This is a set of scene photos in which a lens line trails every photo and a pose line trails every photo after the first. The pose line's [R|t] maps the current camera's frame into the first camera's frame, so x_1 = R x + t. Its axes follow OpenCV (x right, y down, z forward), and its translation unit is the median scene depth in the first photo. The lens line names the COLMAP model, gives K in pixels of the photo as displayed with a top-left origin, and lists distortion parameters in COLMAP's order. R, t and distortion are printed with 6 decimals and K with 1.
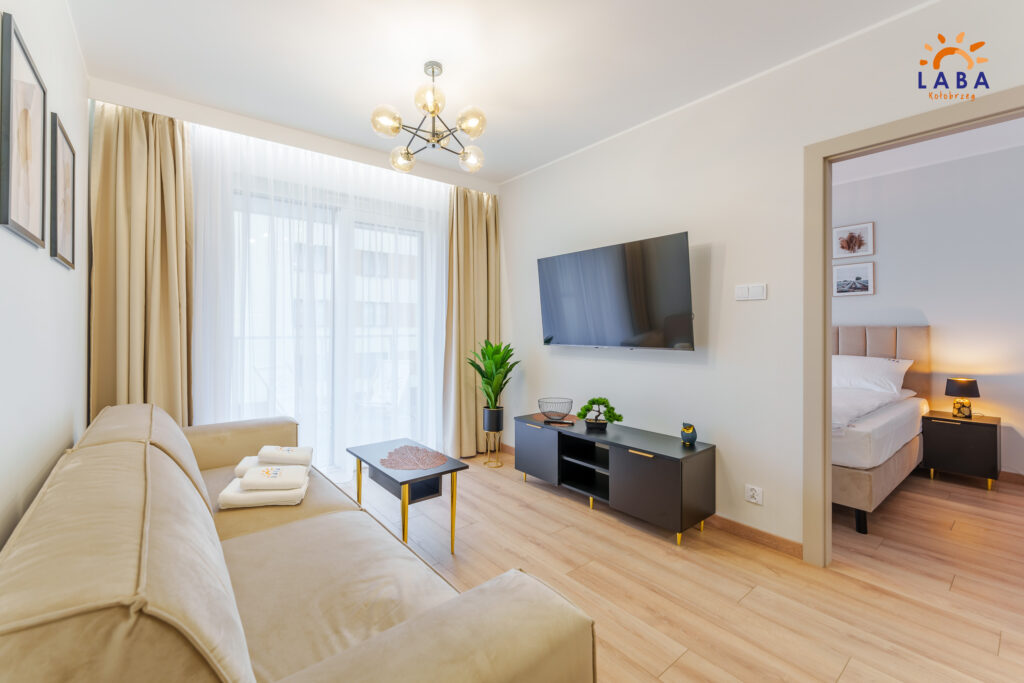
lens RADIAL K [[416.1, 0, 507.0], [0, 416.1, 335.6], [0, 0, 1]] dist [0.000774, -0.000018]
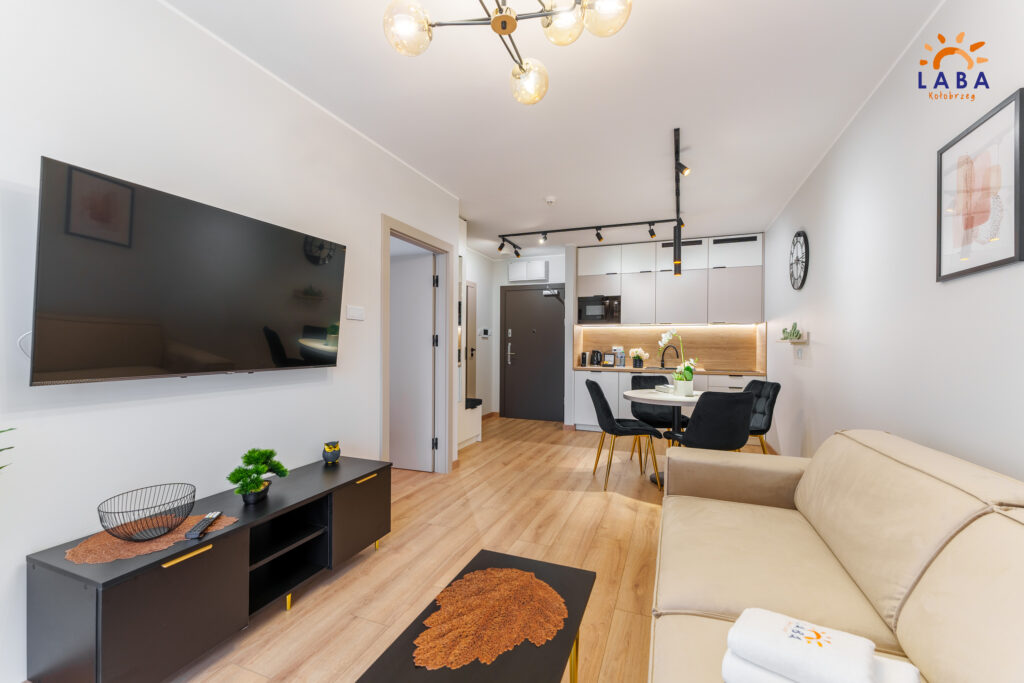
lens RADIAL K [[388.9, 0, 527.9], [0, 388.9, 346.0], [0, 0, 1]] dist [-0.000035, -0.000016]
pose [[-0.484607, -0.013992, 0.874620, -0.691976], [-0.006449, 0.999902, 0.012423, -0.033434], [-0.874708, 0.000380, -0.484649, 1.250012]]
